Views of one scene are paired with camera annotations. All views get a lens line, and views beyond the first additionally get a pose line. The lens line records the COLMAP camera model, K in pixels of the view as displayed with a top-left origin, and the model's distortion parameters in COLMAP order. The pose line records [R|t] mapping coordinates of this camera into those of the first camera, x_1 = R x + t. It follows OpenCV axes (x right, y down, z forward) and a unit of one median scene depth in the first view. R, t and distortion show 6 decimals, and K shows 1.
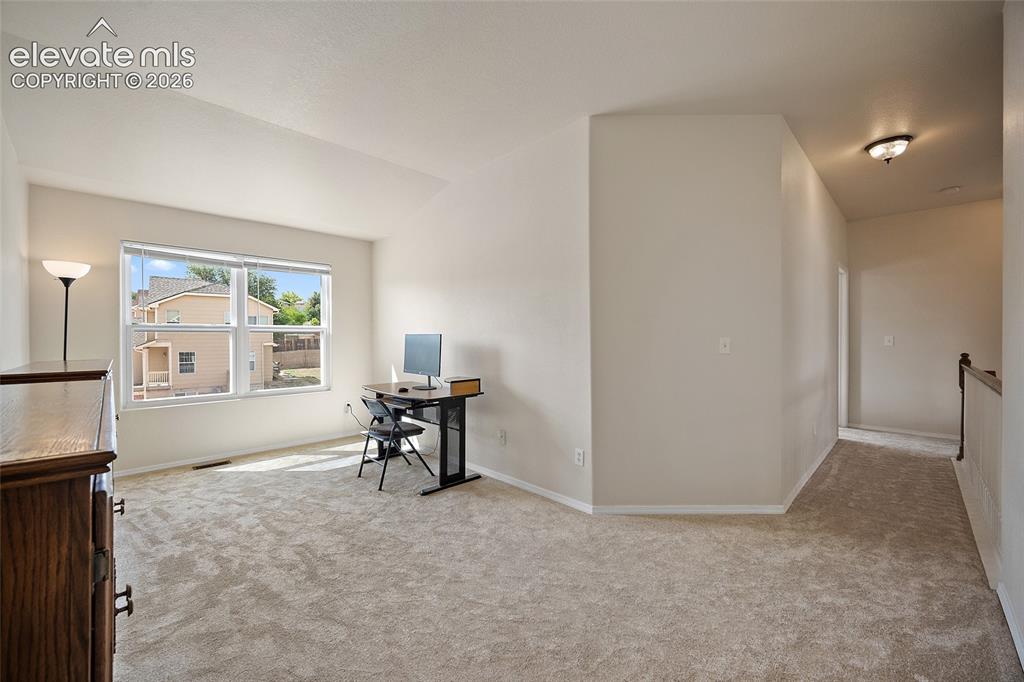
lens RADIAL K [[401.5, 0, 506.3], [0, 401.5, 339.8], [0, 0, 1]] dist [-0.002076, -0.000580]
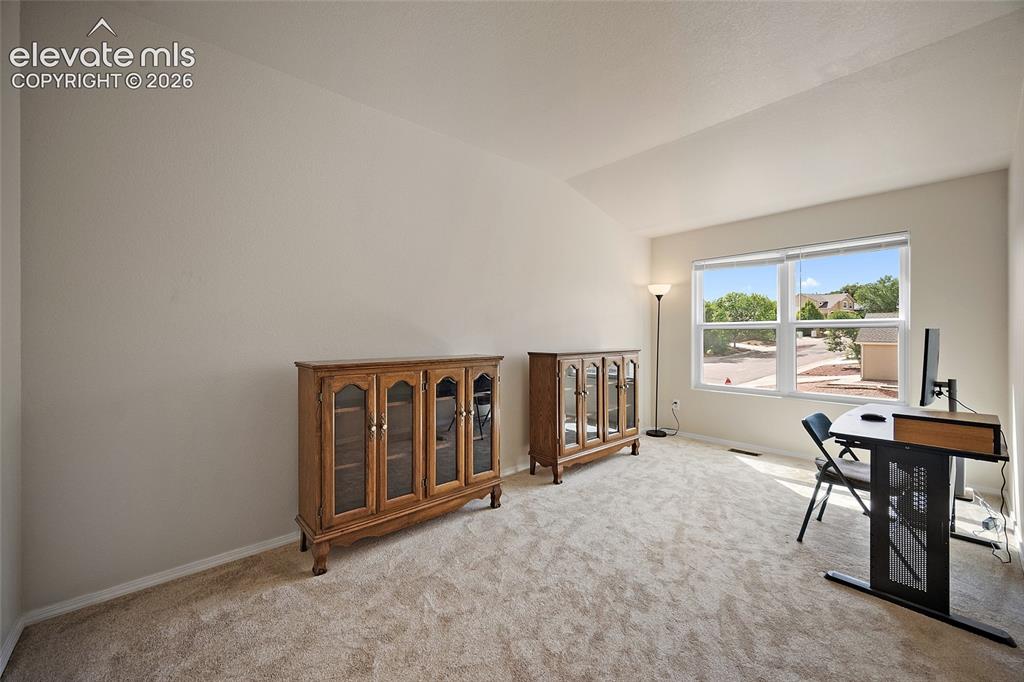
lens RADIAL K [[401.5, 0, 506.6], [0, 401.5, 335.0], [0, 0, 1]] dist [-0.002076, -0.000580]
pose [[-0.054262, 0.002694, -0.998523, 0.450124], [-0.003468, 0.999990, 0.002887, -0.004773], [0.998521, 0.003620, -0.054252, 0.499734]]
